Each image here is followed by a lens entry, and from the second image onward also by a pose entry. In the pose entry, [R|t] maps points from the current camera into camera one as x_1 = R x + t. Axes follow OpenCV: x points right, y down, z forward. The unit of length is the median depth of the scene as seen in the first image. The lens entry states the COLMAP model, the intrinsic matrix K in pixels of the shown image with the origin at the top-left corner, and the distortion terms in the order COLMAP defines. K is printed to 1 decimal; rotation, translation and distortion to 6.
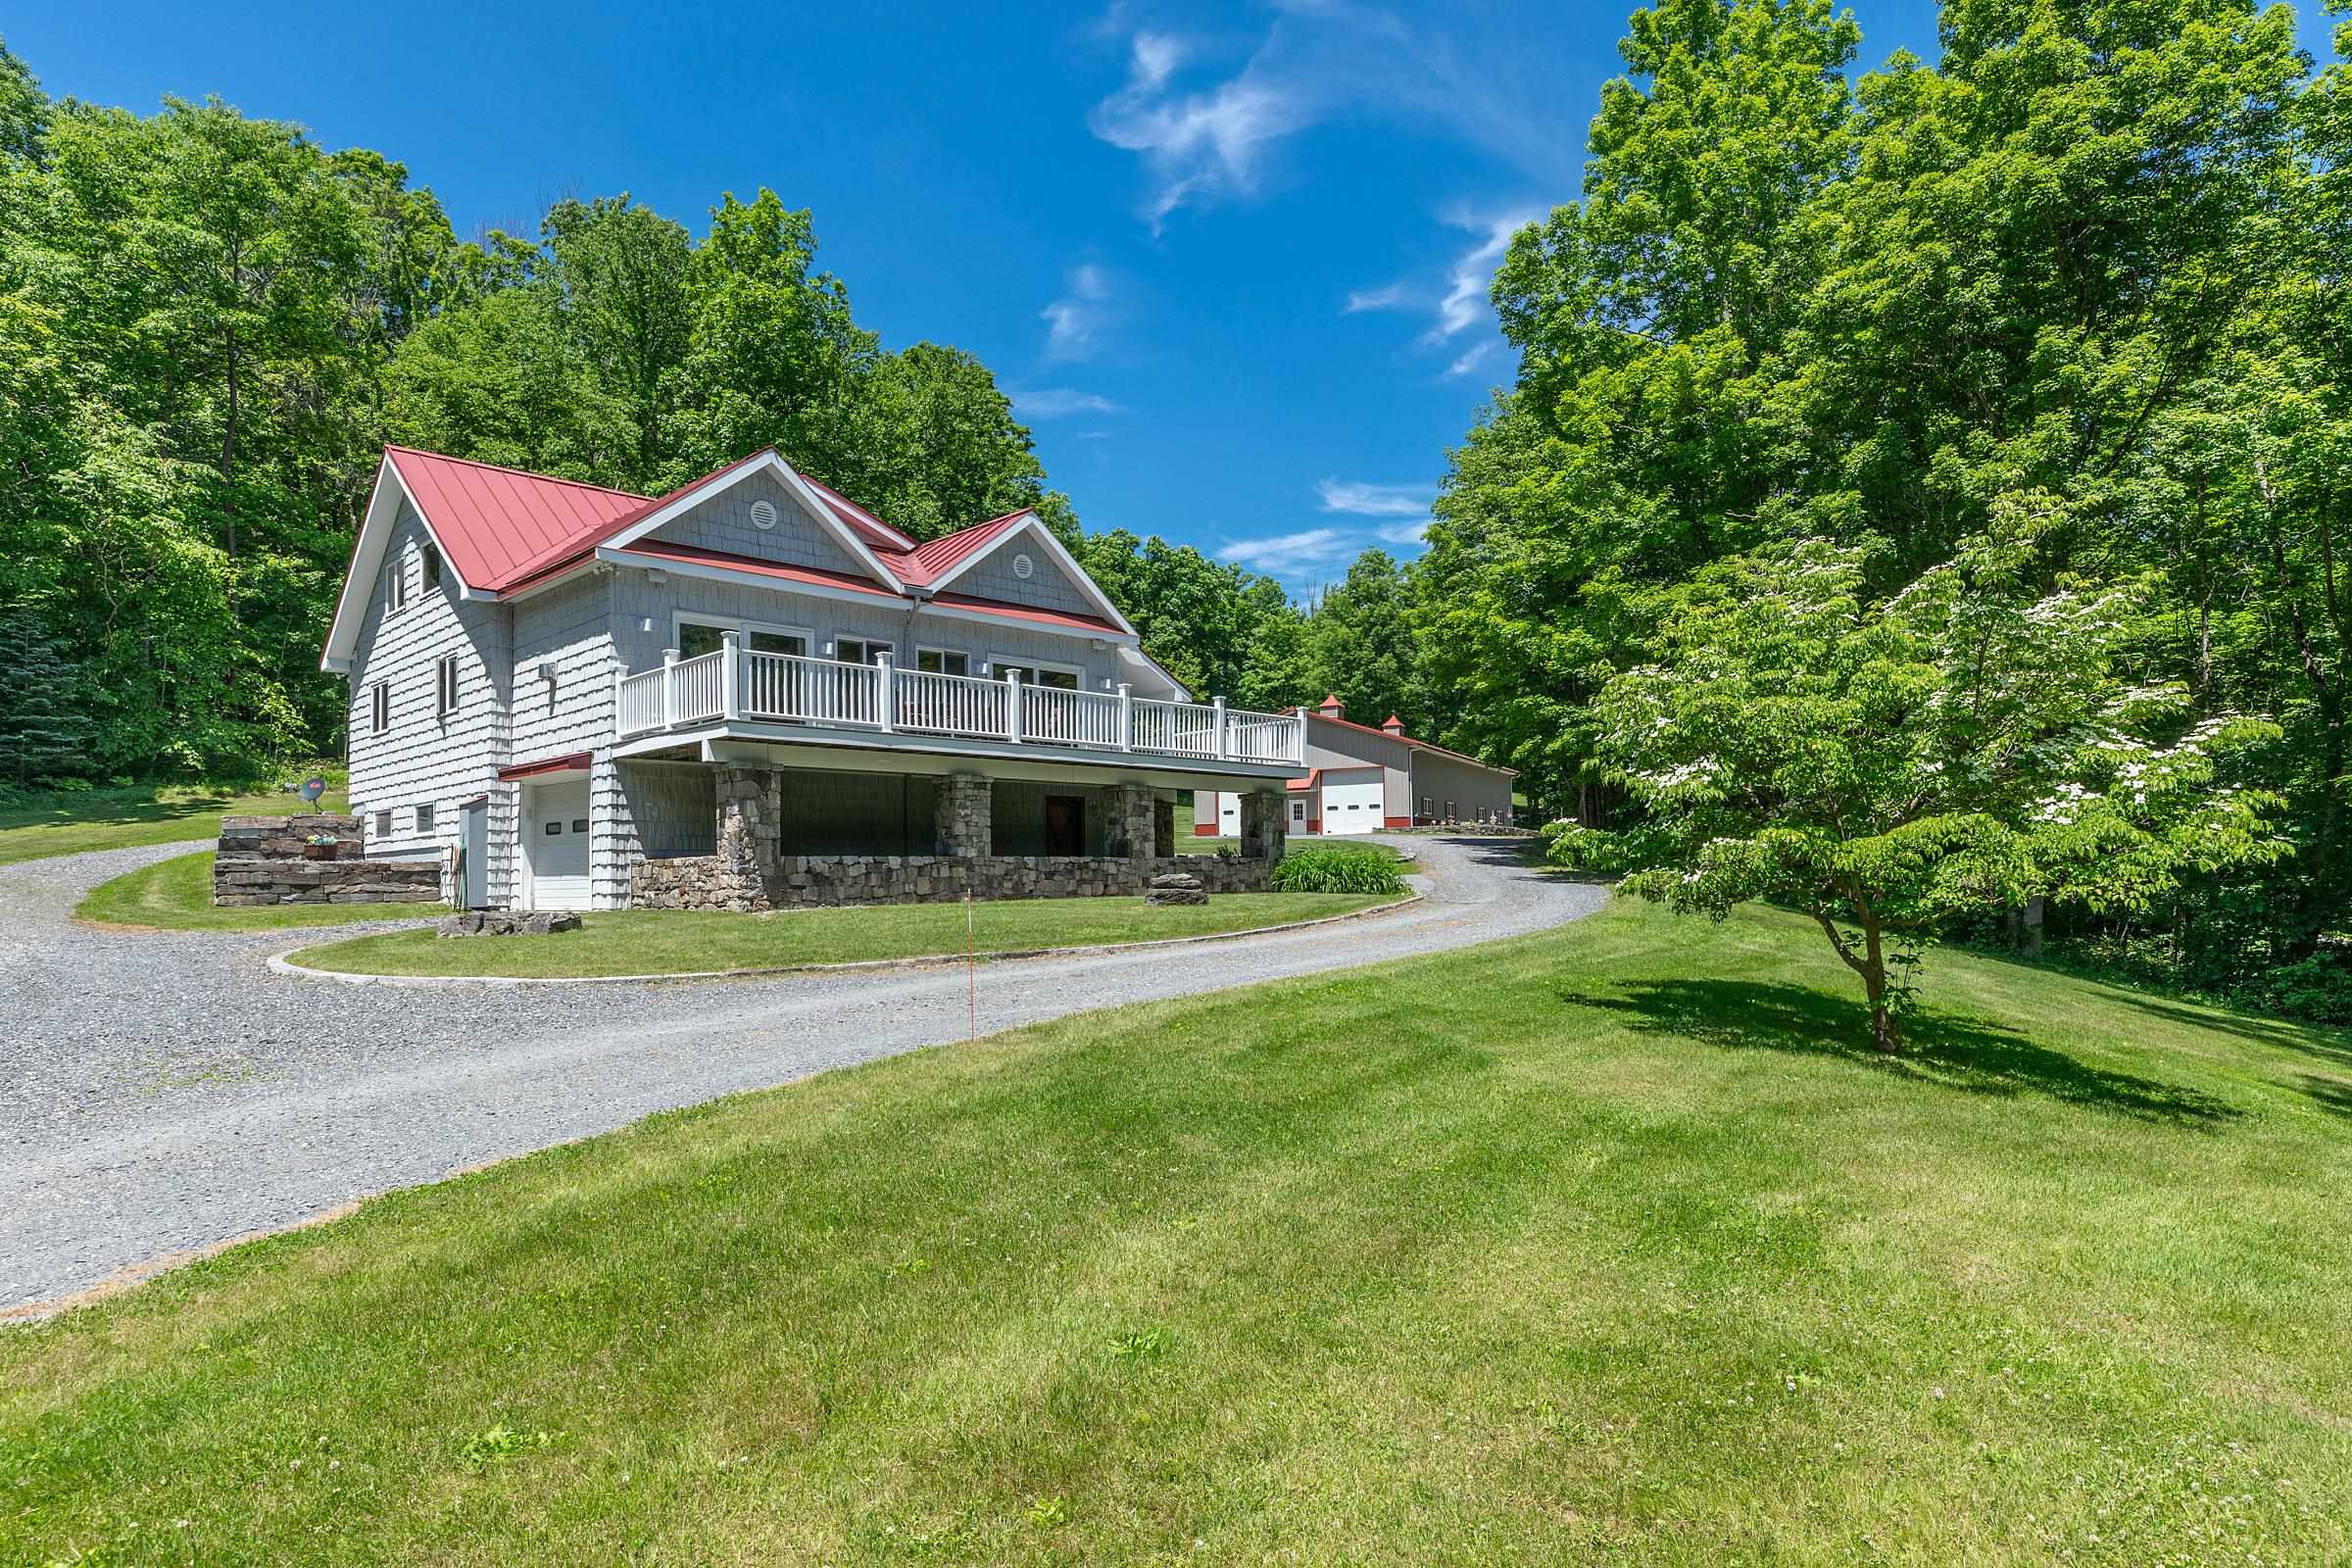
lens RADIAL K [[1324.3, 0, 1179.3], [0, 1324.3, 839.0], [0, 0, 1]] dist [0.008488, -0.002131]
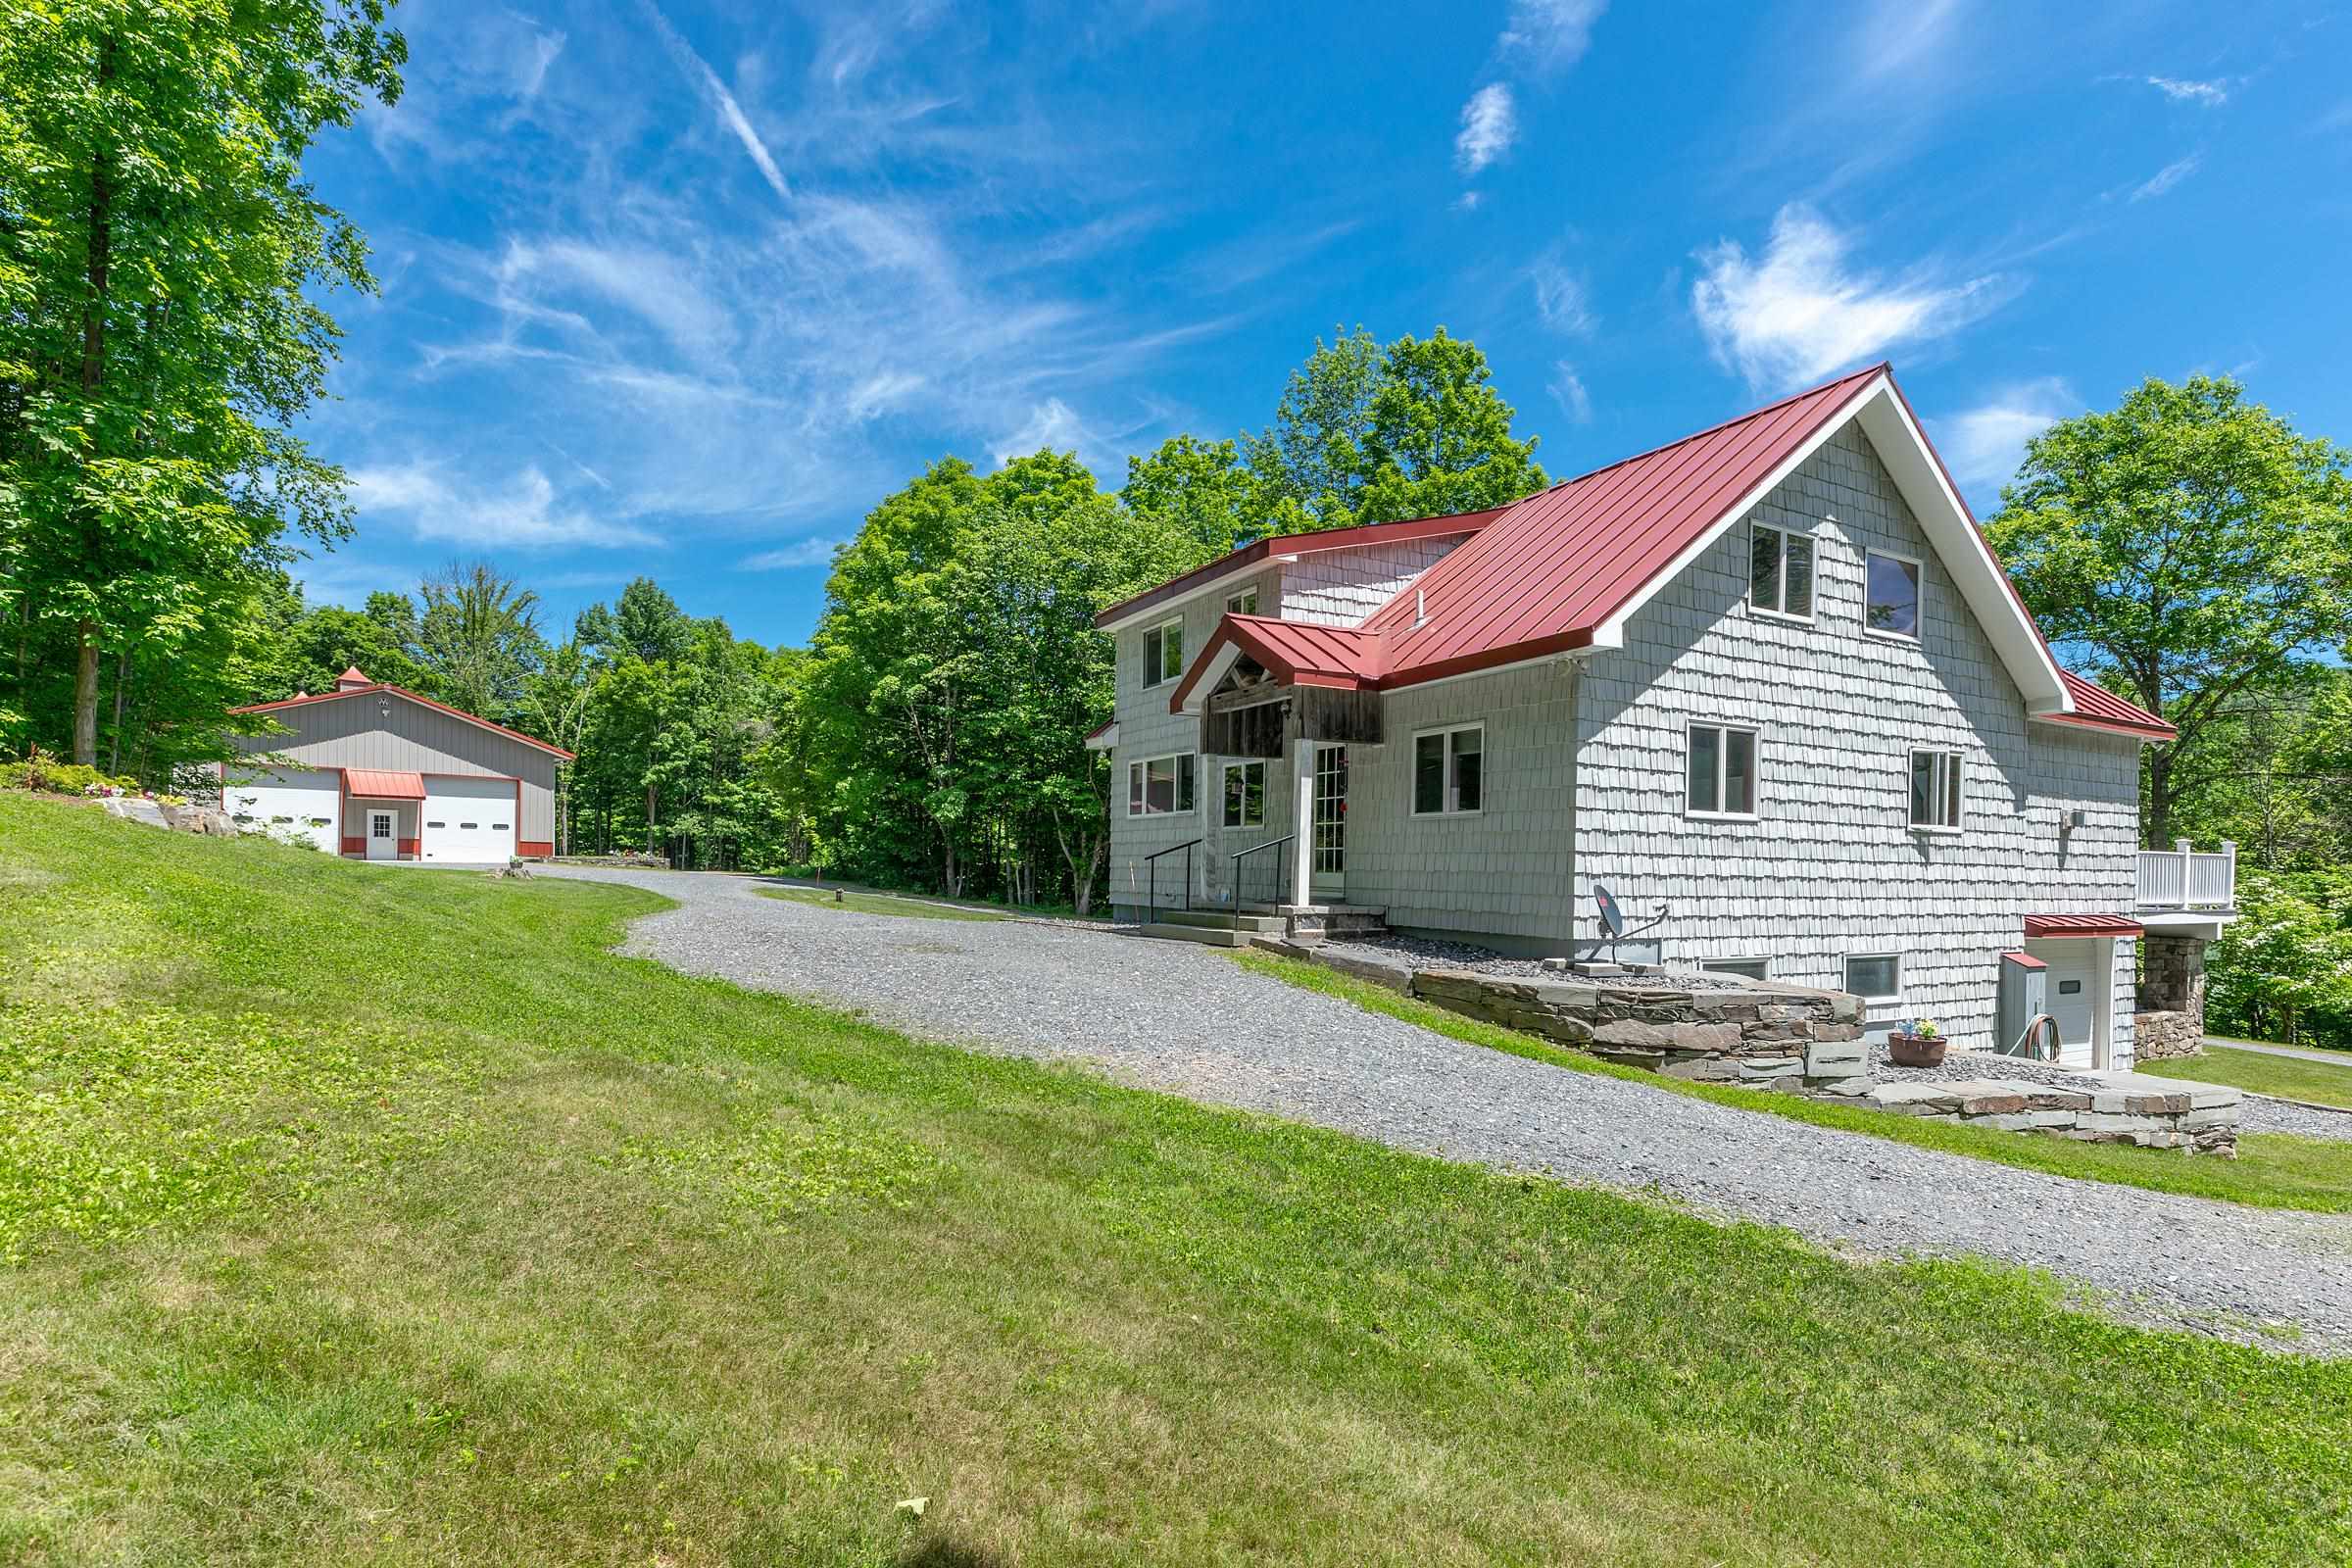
lens RADIAL K [[1144.2, 0, 1177.7], [0, 1144.2, 866.3], [0, 0, 1]] dist [0.002036, 0.000297]
pose [[0.284827, 0.023183, 0.958298, -1.026653], [-0.052426, 0.998588, -0.008576, -0.040297], [-0.957144, -0.047798, 0.285641, 0.994126]]
